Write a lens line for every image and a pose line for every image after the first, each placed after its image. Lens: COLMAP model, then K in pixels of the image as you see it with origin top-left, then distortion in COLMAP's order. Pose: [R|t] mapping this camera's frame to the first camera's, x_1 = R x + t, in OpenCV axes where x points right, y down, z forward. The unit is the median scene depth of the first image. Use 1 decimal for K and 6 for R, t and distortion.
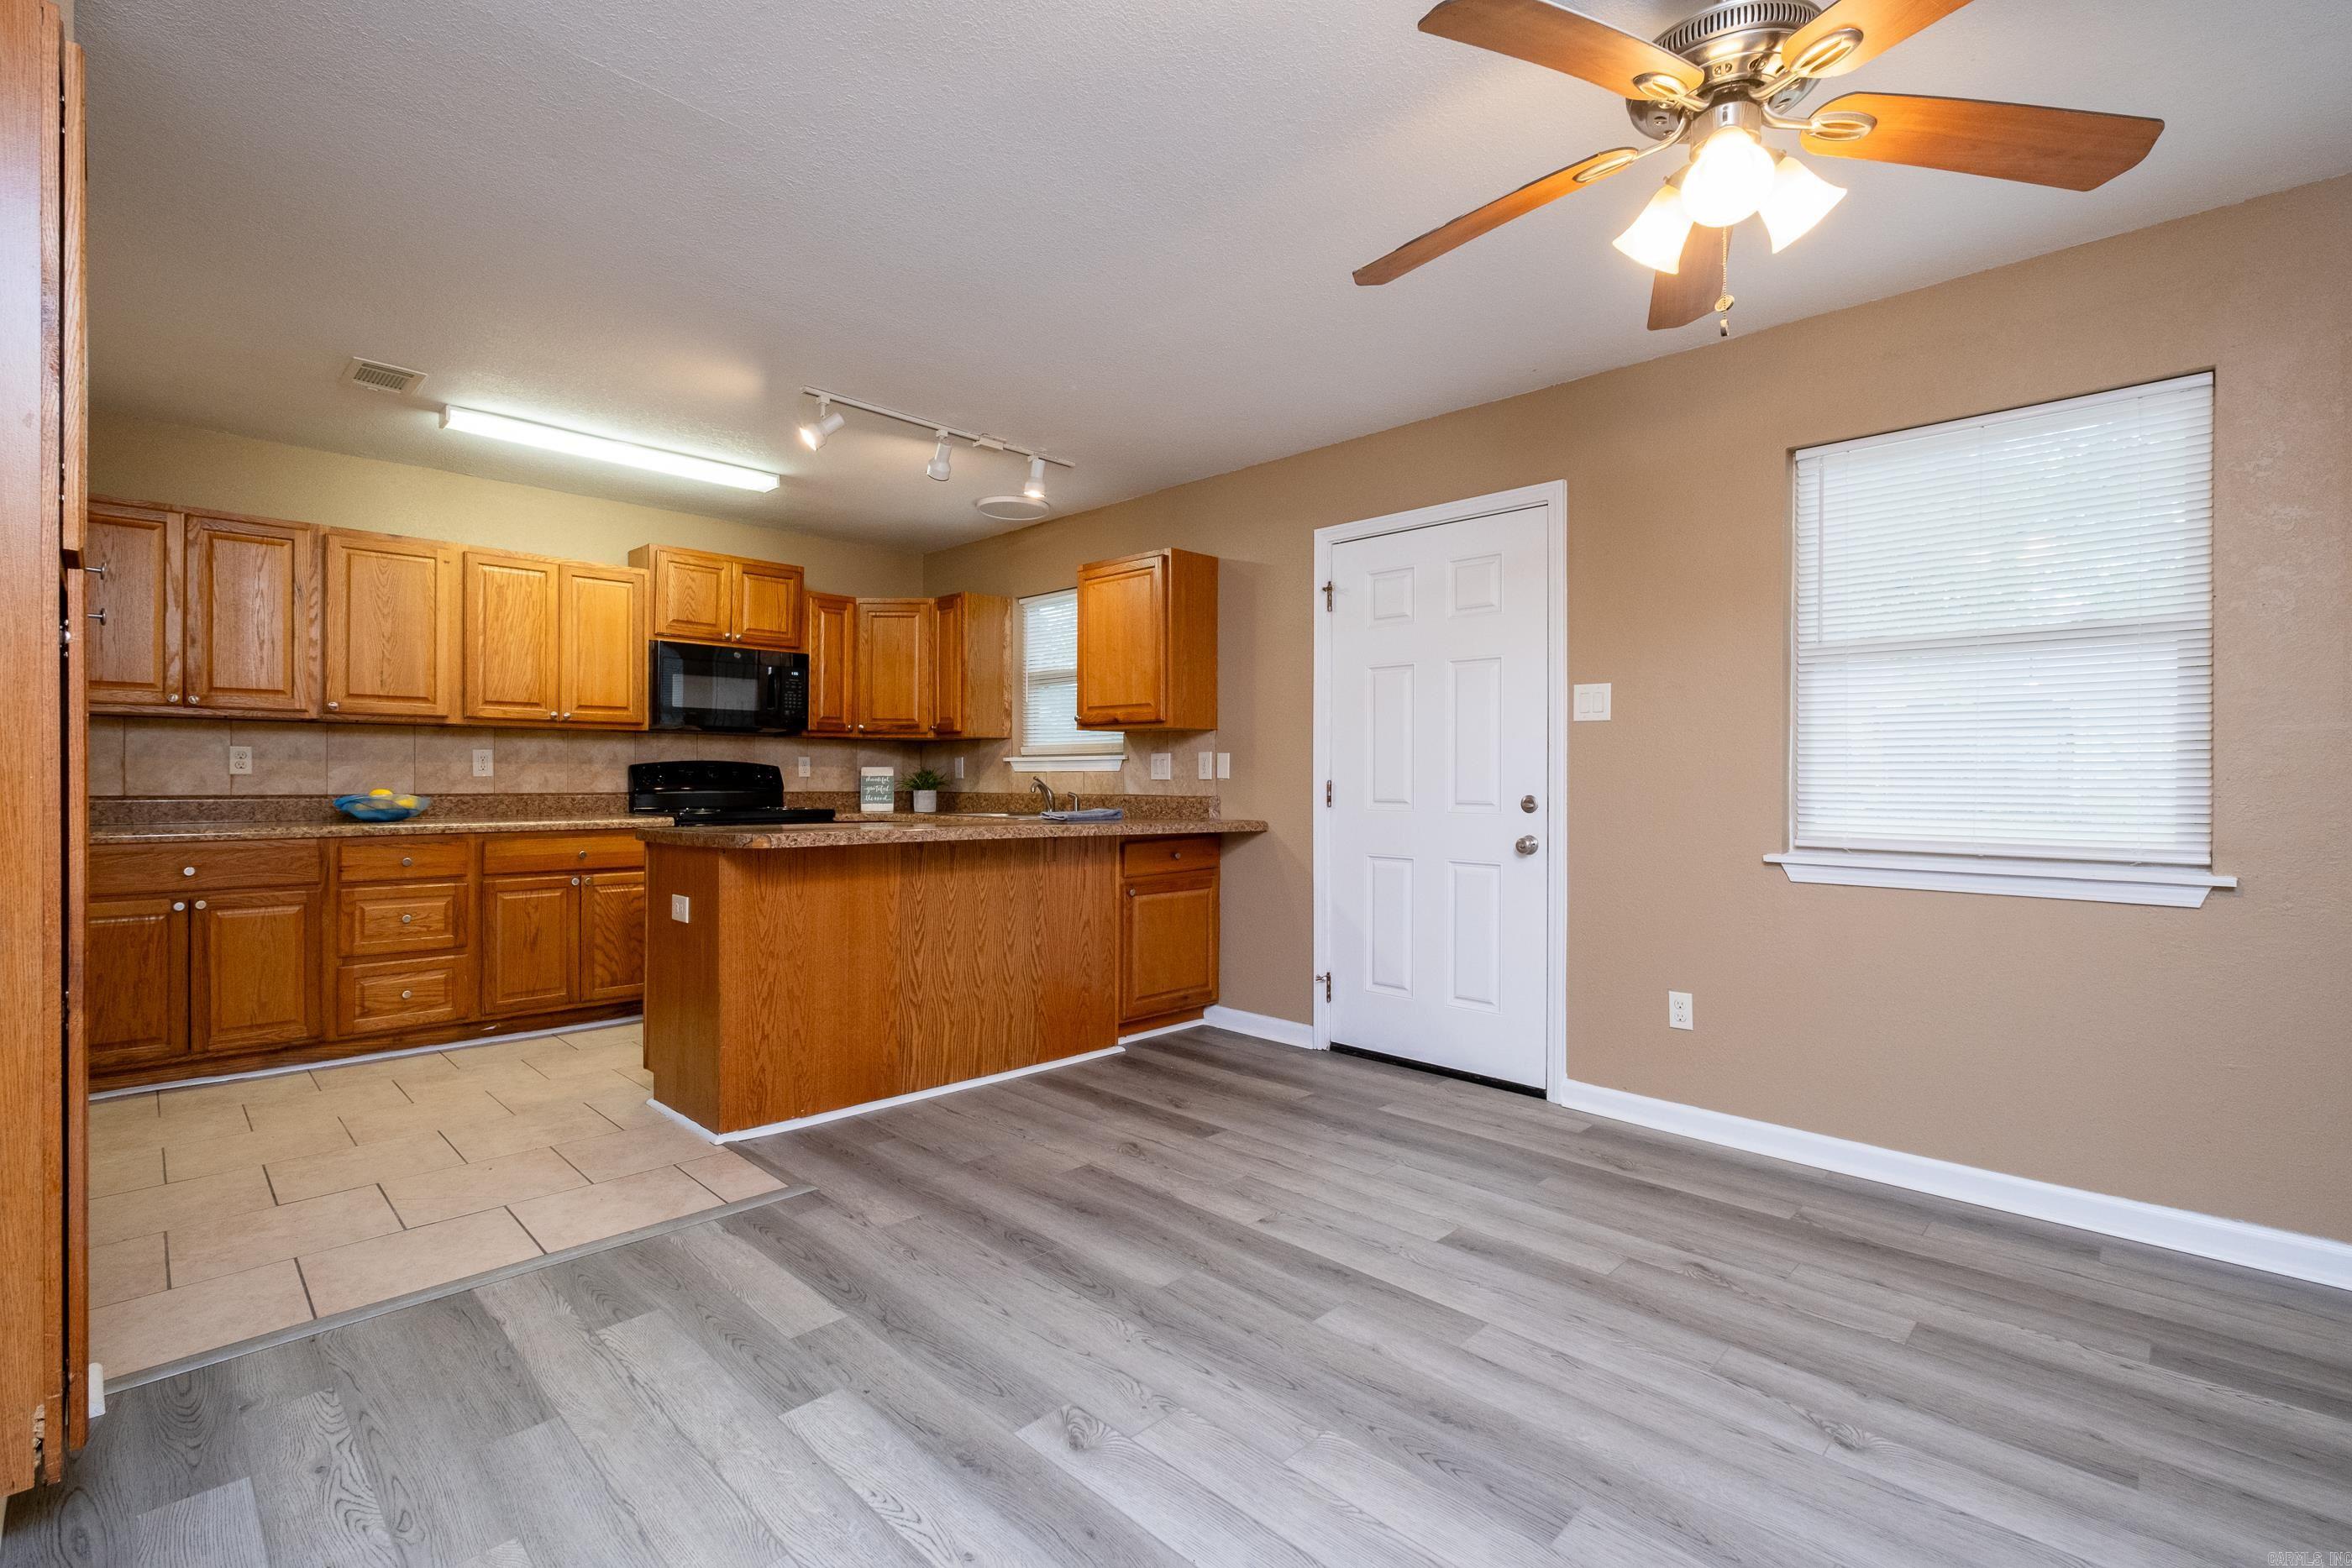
lens RADIAL K [[1046.3, 0, 1185.1], [0, 1046.3, 768.3], [0, 0, 1]] dist [-0.002958, -0.001574]
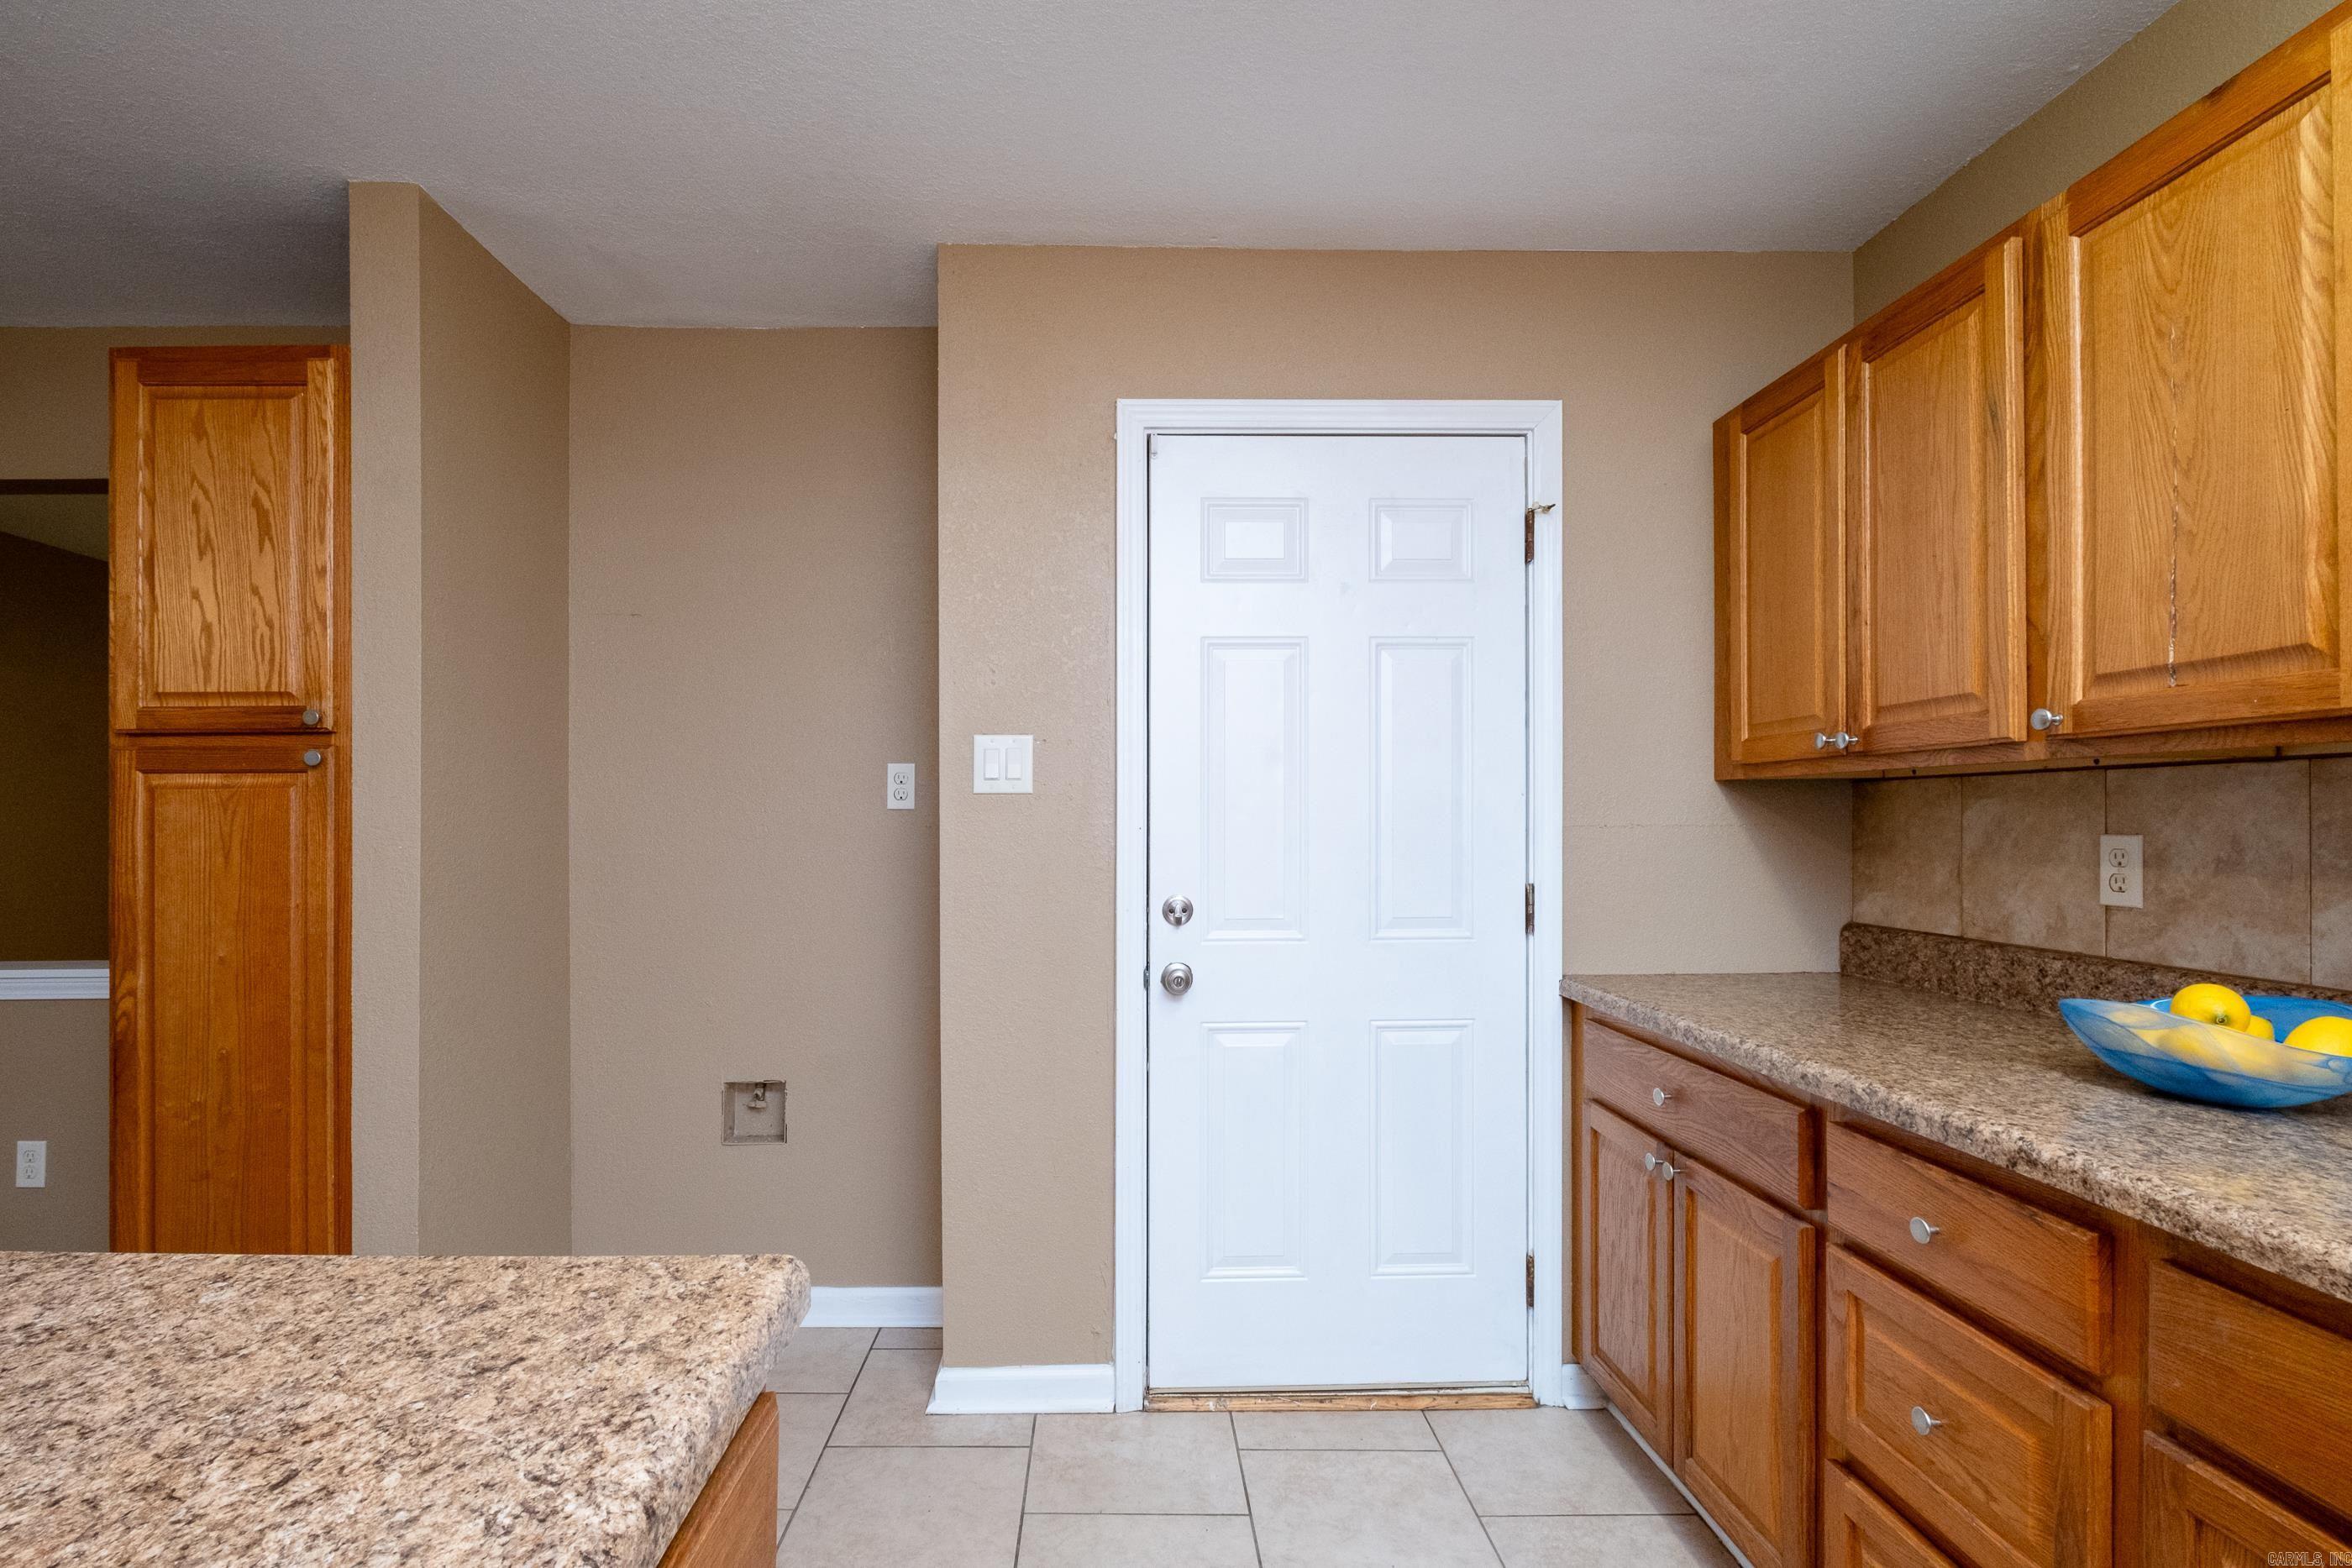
lens RADIAL K [[1098.9, 0, 1114.2], [0, 1098.9, 822.8], [0, 0, 1]] dist [-0.005256, 0.000468]
pose [[-0.713194, 0.000087, -0.700967, -0.383202], [0.008028, 0.999935, -0.008044, -0.027963], [0.700921, -0.011364, -0.713148, 1.130387]]
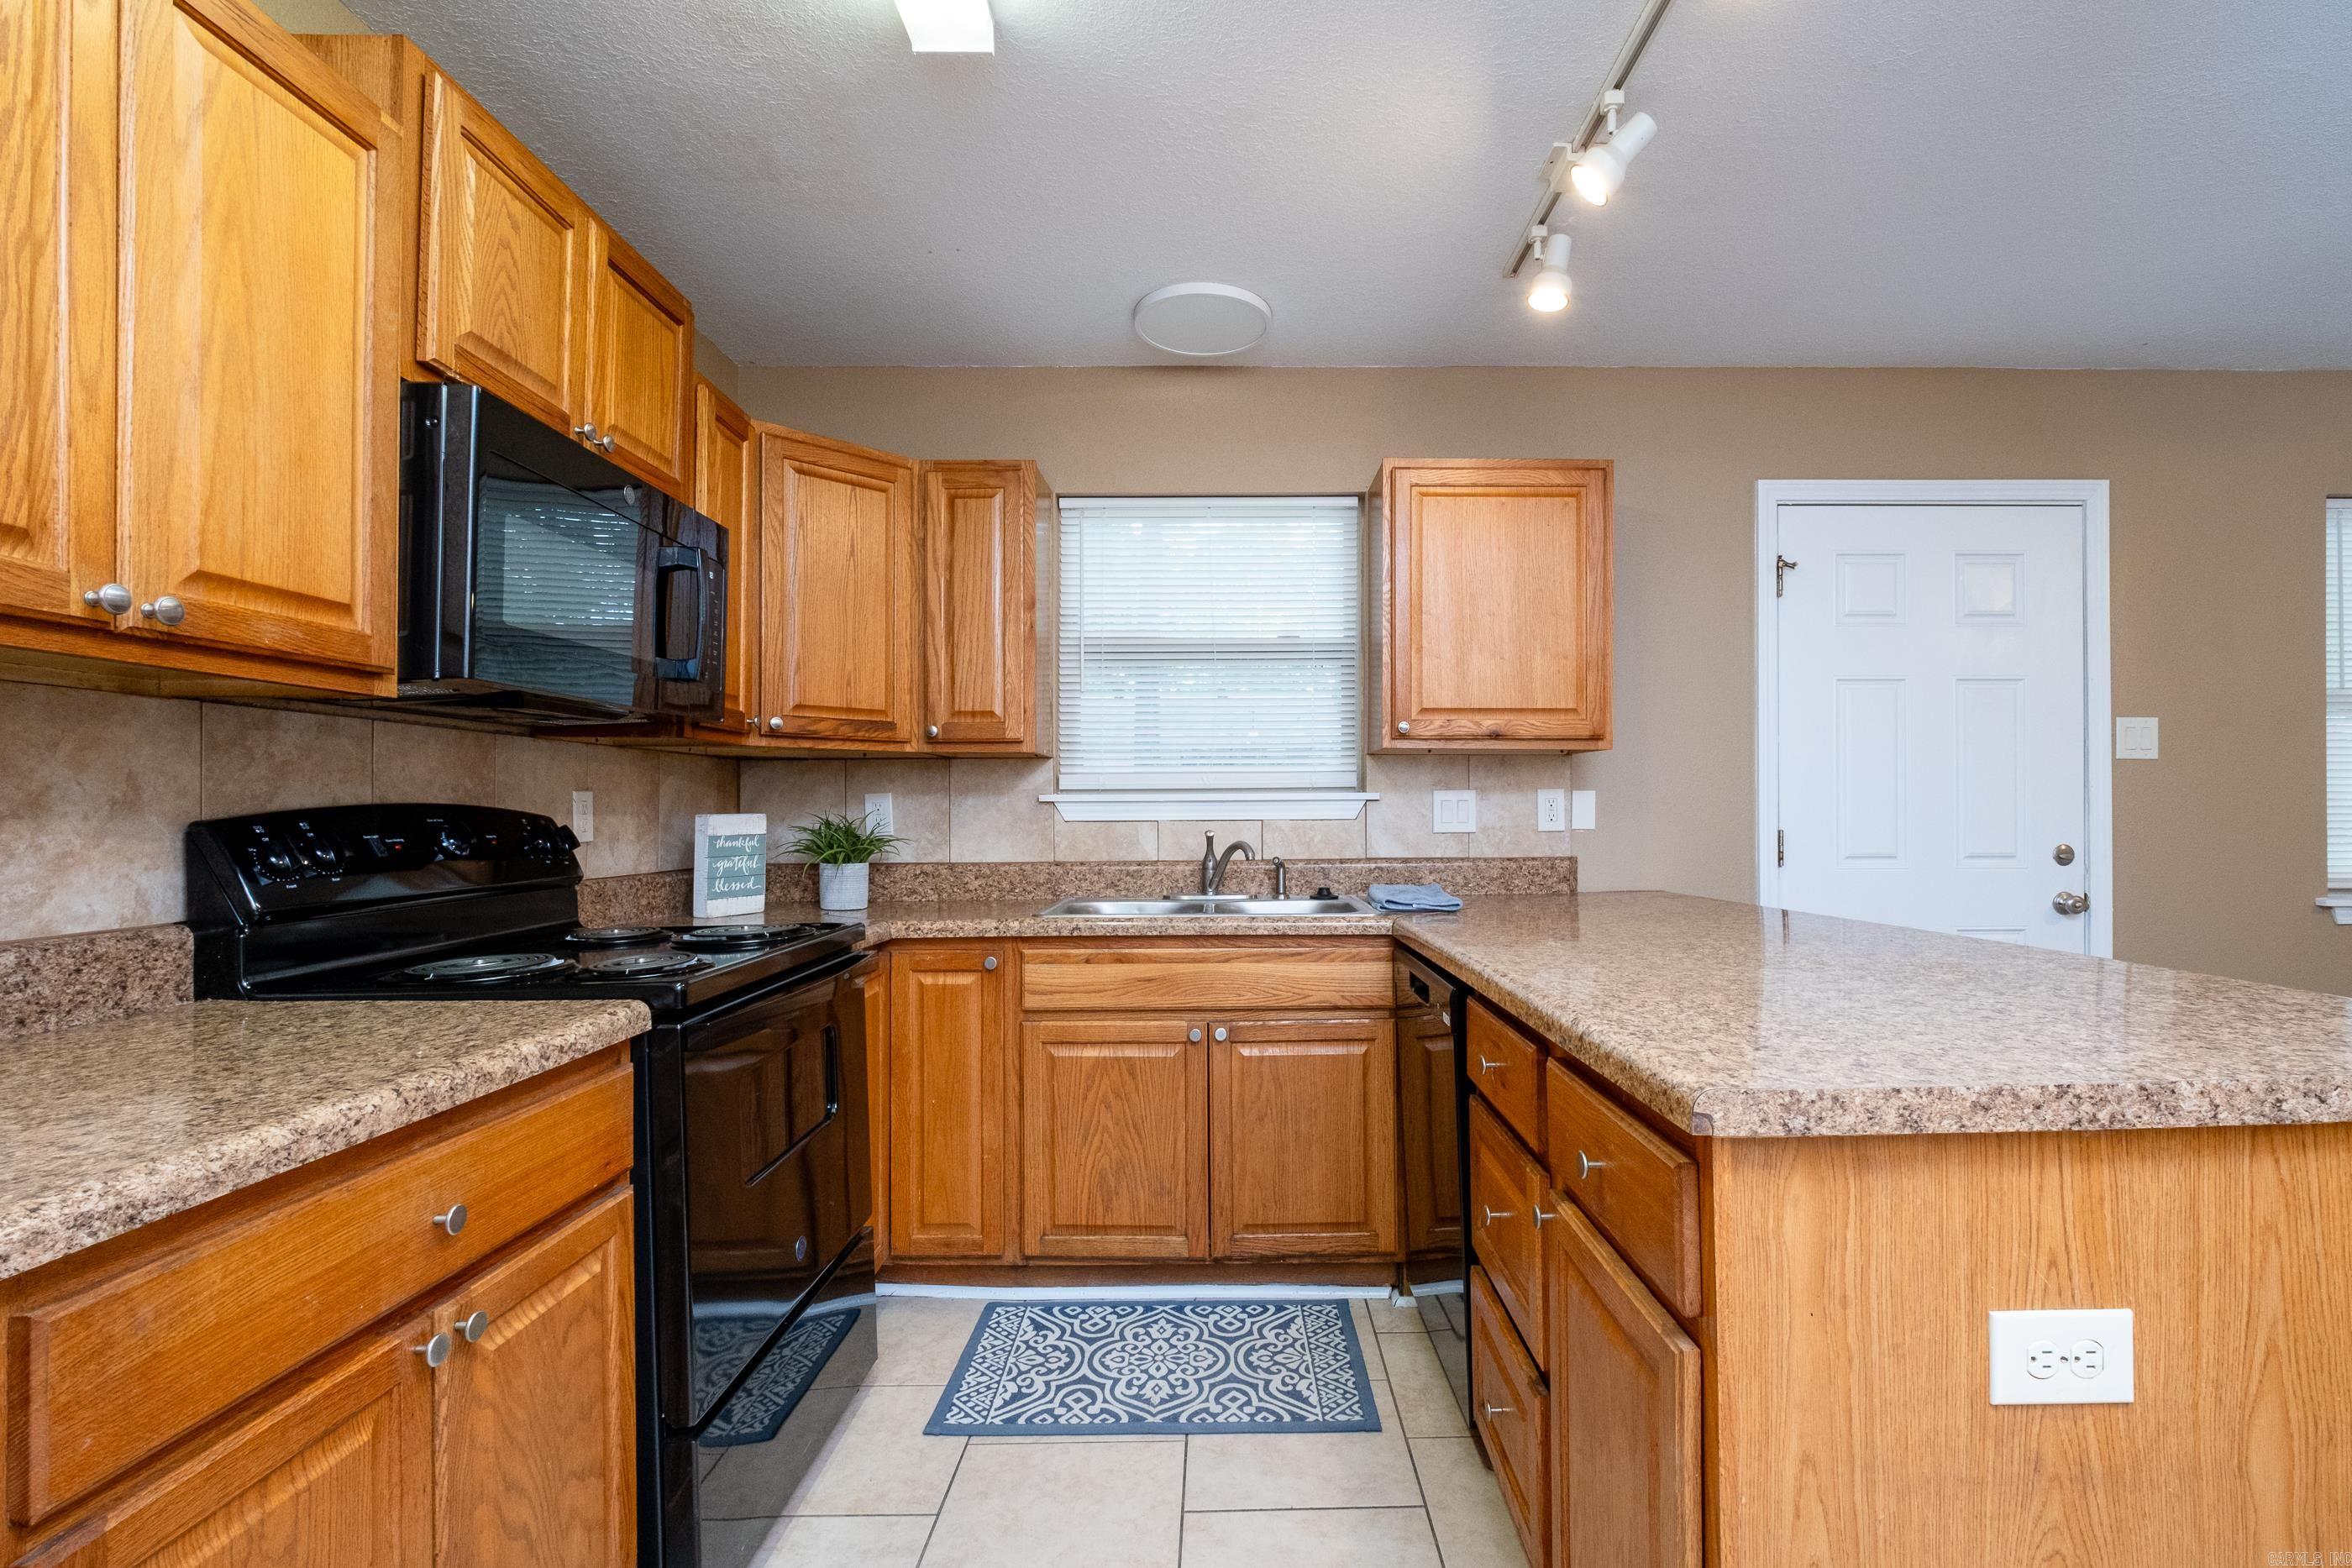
lens RADIAL K [[1046.3, 0, 1222.4], [0, 1046.3, 802.4], [0, 0, 1]] dist [-0.002958, -0.001574]
pose [[0.713610, -0.002282, 0.700540, -0.725224], [0.001922, 0.999997, 0.001300, -0.010374], [-0.700541, 0.000418, 0.713612, 0.848696]]
